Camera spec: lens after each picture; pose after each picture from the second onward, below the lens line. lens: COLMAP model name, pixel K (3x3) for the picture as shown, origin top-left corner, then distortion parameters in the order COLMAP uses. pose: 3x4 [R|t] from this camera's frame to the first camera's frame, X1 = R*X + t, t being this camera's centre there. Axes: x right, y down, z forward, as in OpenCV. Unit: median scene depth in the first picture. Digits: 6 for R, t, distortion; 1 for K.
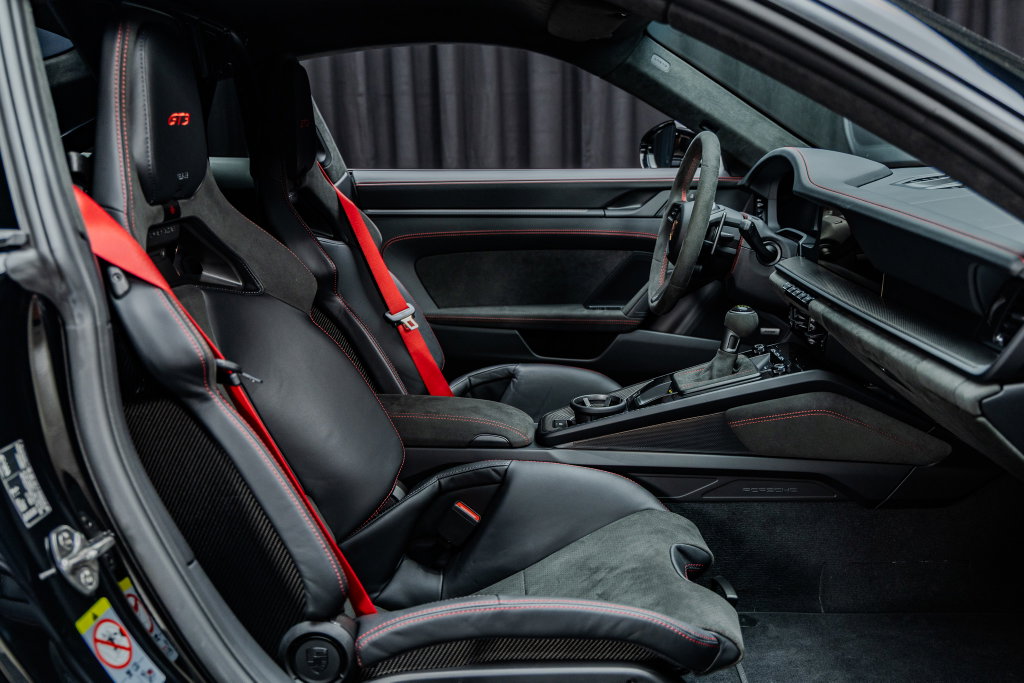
lens RADIAL K [[1083.1, 0, 513.0], [0, 1083.1, 339.5], [0, 0, 1]] dist [0.034988, 0.000000]
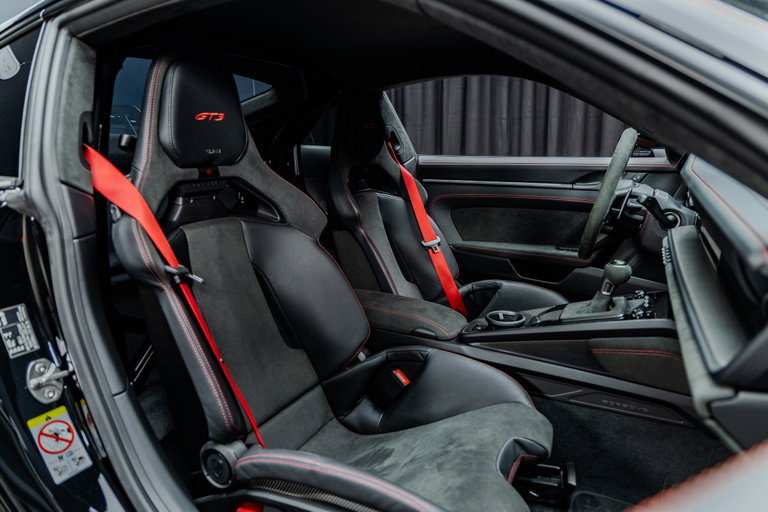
lens RADIAL K [[527.4, 0, 383.4], [0, 527.4, 252.9], [0, 0, 1]] dist [0.008202, 0.004123]
pose [[0.896406, 0.094450, -0.433054, 0.238146], [-0.087909, 0.995508, 0.035154, -0.038532], [0.434429, 0.006557, 0.900682, 0.317107]]
